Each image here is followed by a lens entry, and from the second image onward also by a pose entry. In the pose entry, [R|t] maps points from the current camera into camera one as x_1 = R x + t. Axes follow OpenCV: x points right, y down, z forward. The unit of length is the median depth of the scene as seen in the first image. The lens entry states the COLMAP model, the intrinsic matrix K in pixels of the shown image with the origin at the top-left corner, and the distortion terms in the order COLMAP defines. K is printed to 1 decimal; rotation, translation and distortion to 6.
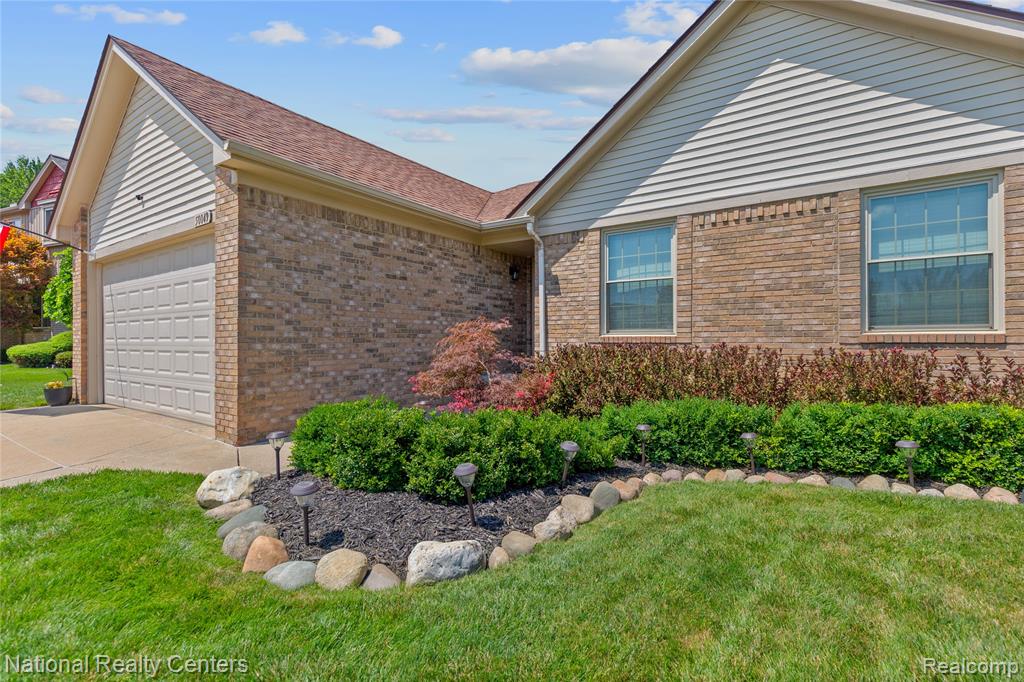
lens RADIAL K [[469.5, 0, 530.8], [0, 469.5, 343.4], [0, 0, 1]] dist [0.002313, 0.000317]
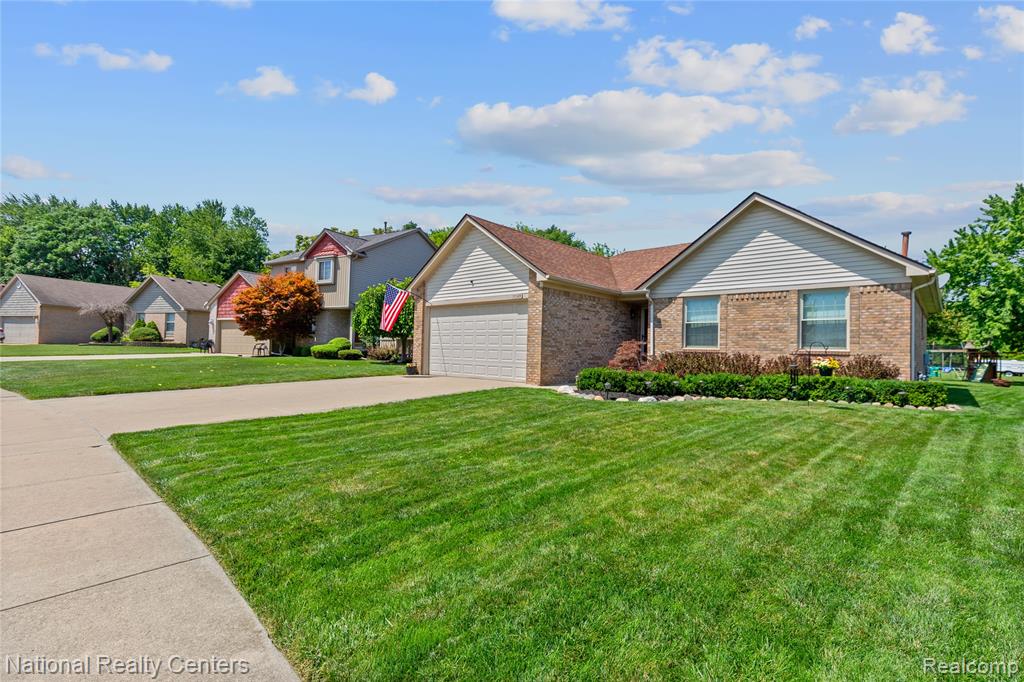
lens RADIAL K [[485.2, 0, 512.0], [0, 485.2, 341.0], [0, 0, 1]] dist [0.001545, 0.000474]
pose [[0.987241, 0.025129, -0.157238, -0.293677], [-0.030071, 0.999123, -0.029128, 0.041423], [0.156368, 0.033485, 0.987131, -1.413089]]
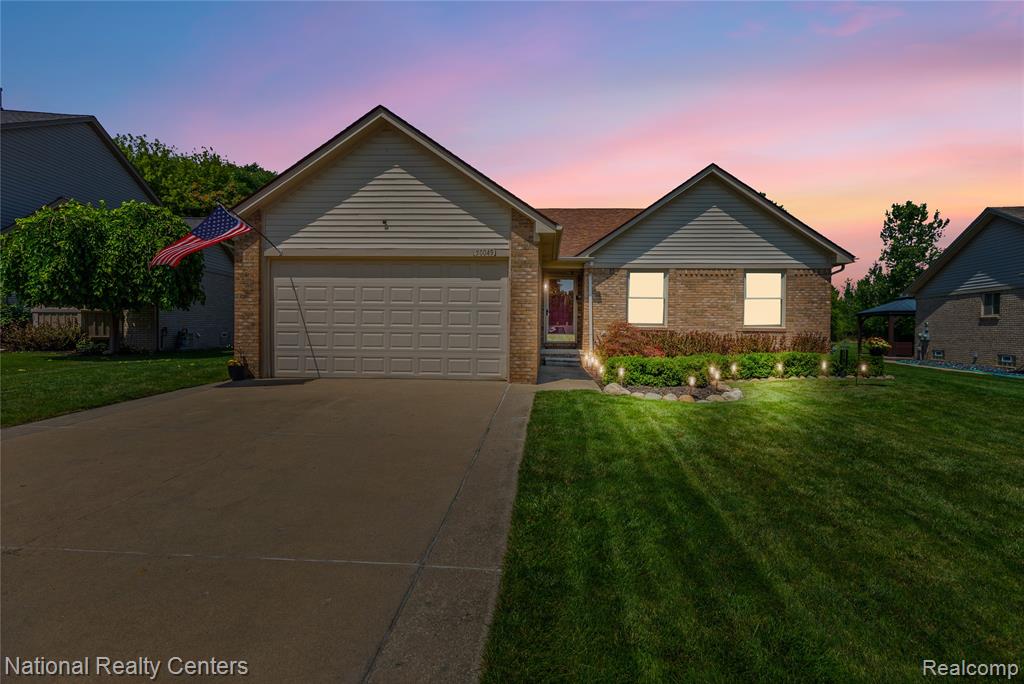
lens RADIAL K [[485.2, 0, 512.0], [0, 485.2, 342.0], [0, 0, 1]] dist [0.001545, 0.000474]
pose [[0.854073, -0.003361, 0.520143, -1.404578], [-0.009629, 0.999706, 0.022270, 0.008443], [-0.520065, -0.024029, 0.853789, -0.464804]]
